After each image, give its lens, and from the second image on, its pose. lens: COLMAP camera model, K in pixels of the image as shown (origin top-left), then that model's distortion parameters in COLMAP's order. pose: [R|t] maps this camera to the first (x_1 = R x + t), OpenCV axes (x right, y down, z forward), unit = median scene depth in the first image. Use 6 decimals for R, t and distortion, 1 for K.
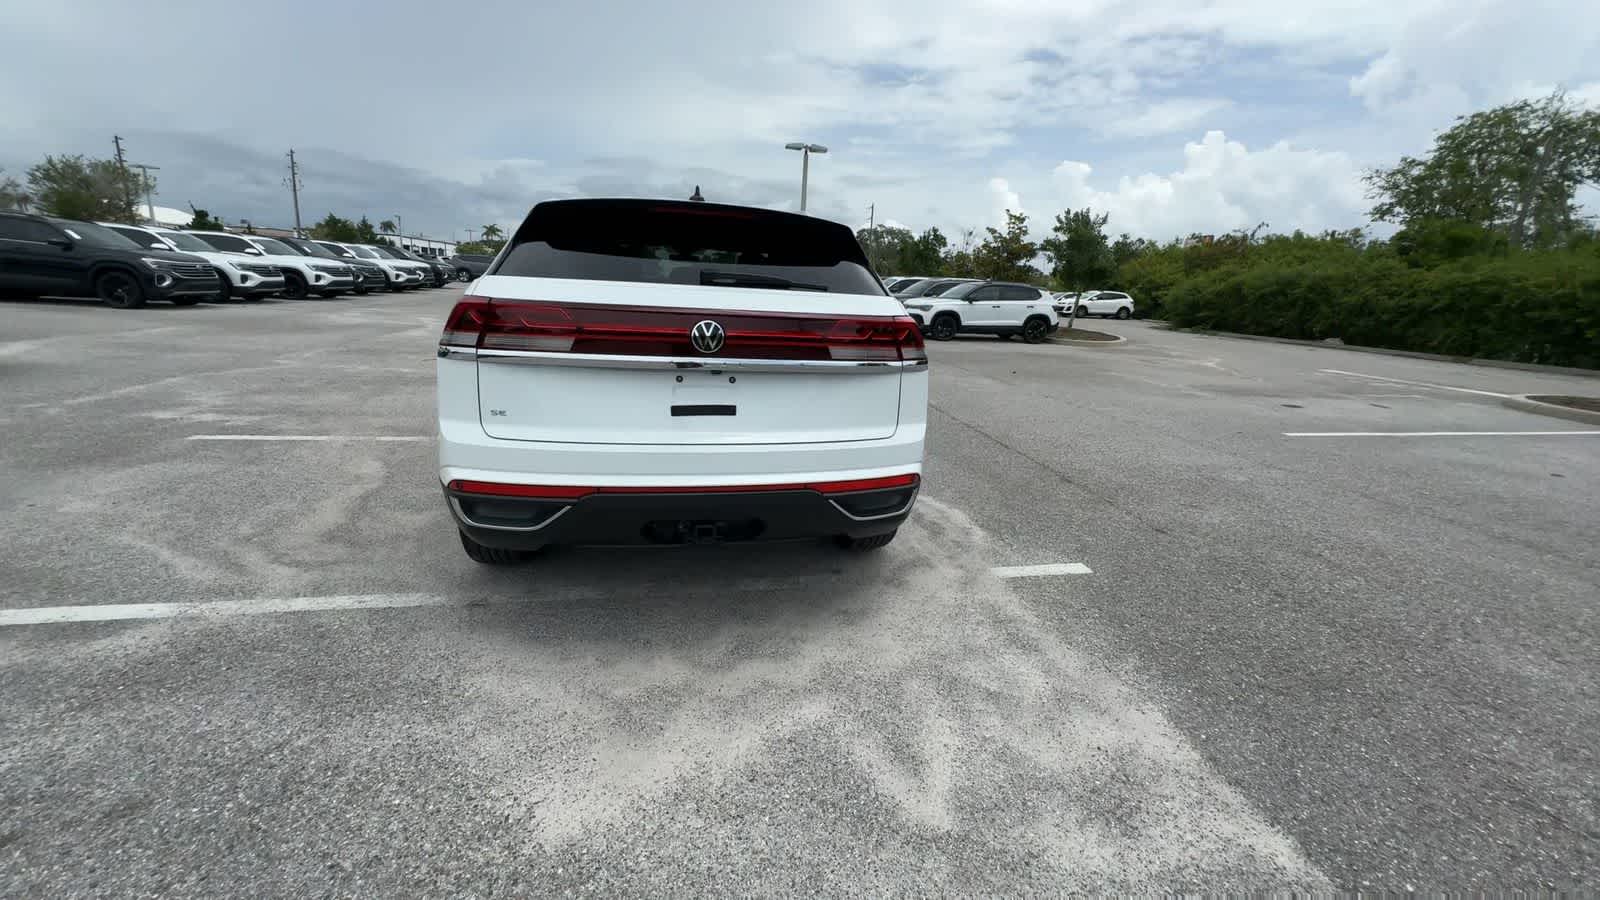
lens RADIAL K [[635.2, 0, 815.6], [0, 635.2, 425.2], [0, 0, 1]] dist [-0.004930, 0.001920]
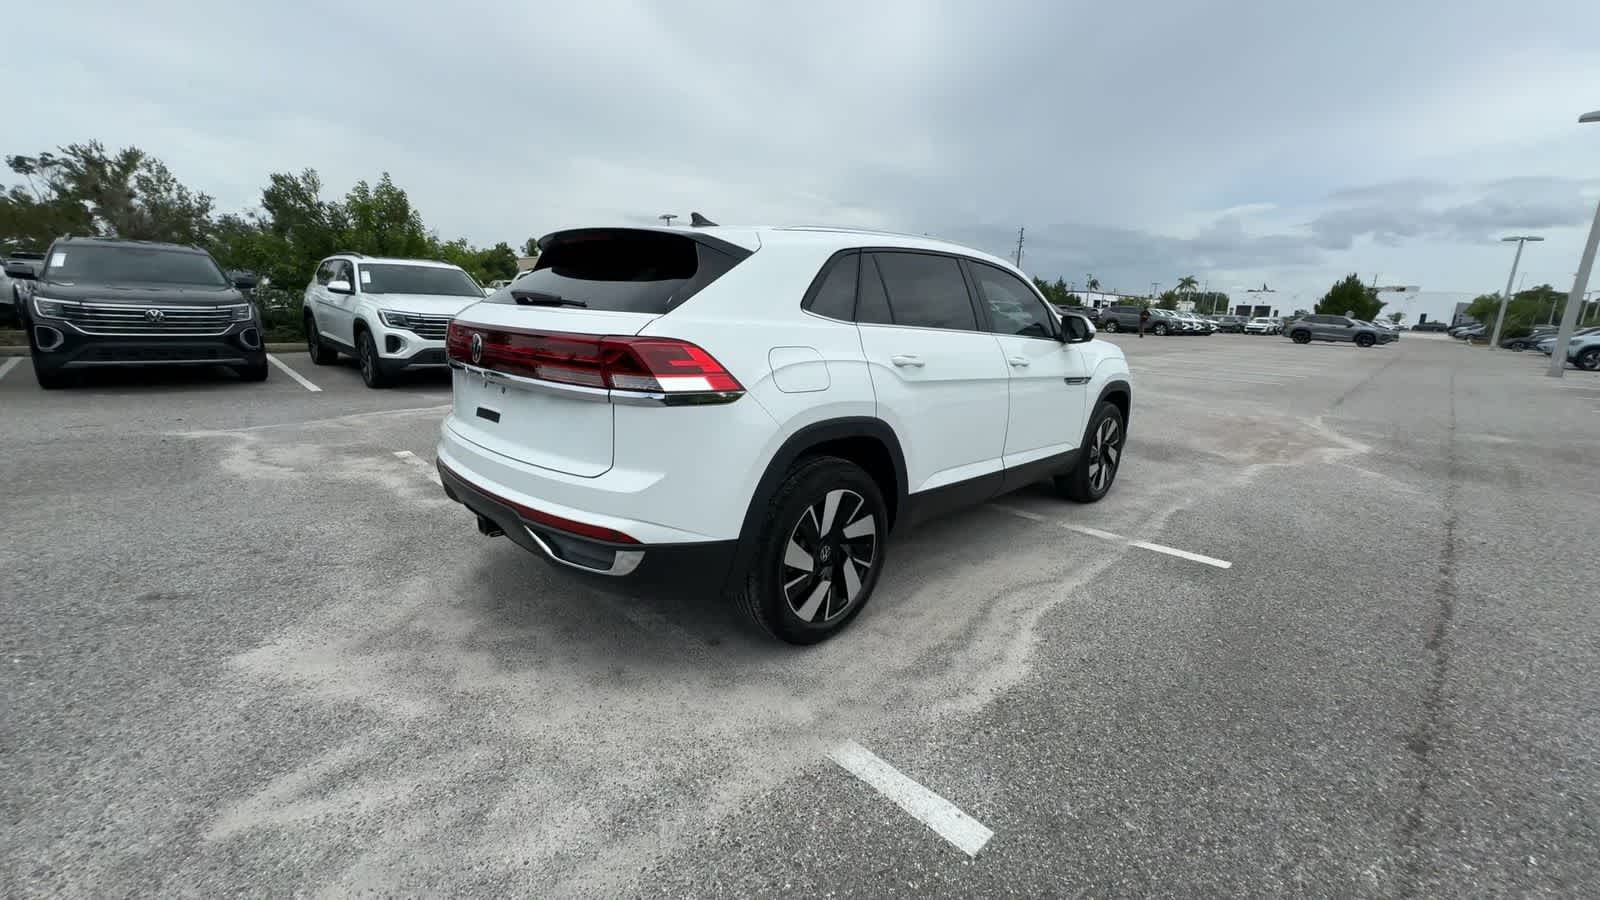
lens RADIAL K [[635.2, 0, 824.9], [0, 635.2, 446.6], [0, 0, 1]] dist [-0.004930, 0.001920]
pose [[0.562970, 0.149086, -0.812920, 0.852554], [-0.187476, 0.980992, 0.050077, -0.107244], [0.804933, 0.124212, 0.580219, 0.662954]]
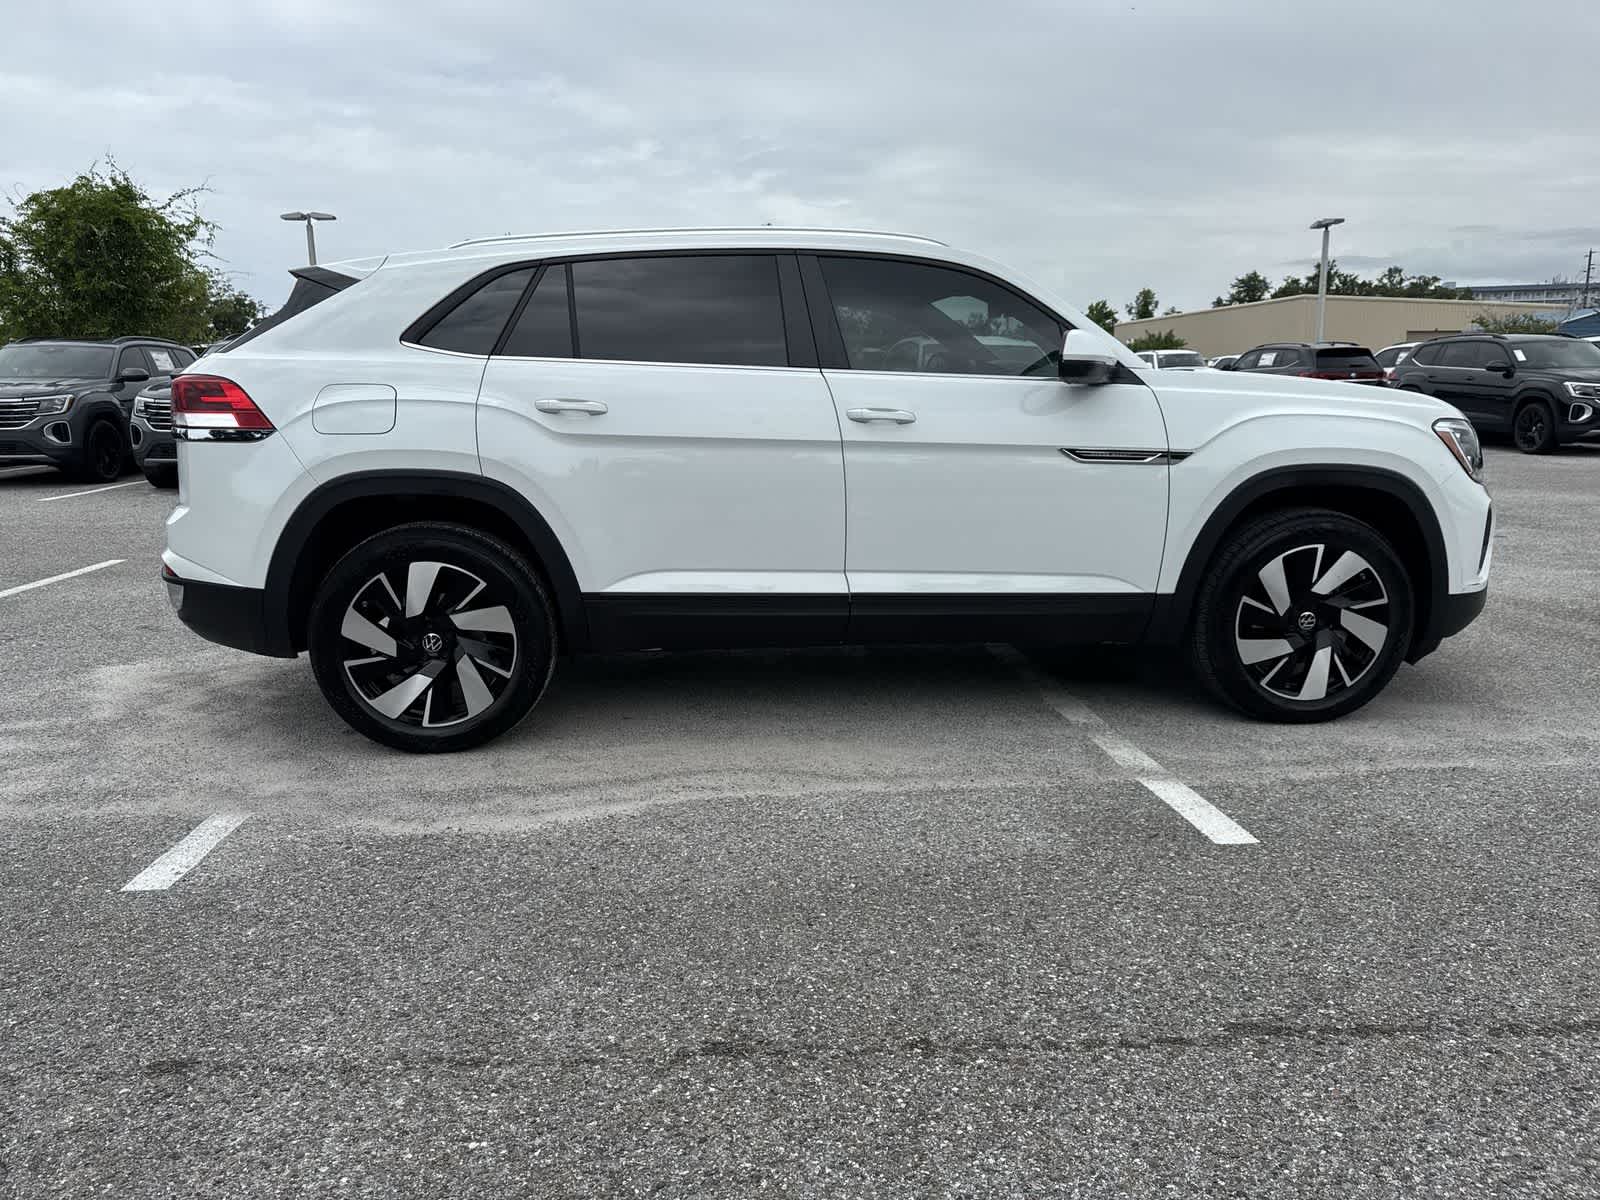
lens RADIAL K [[1131.8, 0, 798.6], [0, 1131.8, 596.5], [0, 0, 1]] dist [0.033194, -0.044506]
pose [[-0.130439, 0.129399, -0.982976, 1.379881], [-0.211827, 0.964917, 0.155130, -0.261384], [0.968563, 0.228456, -0.098452, 1.777255]]
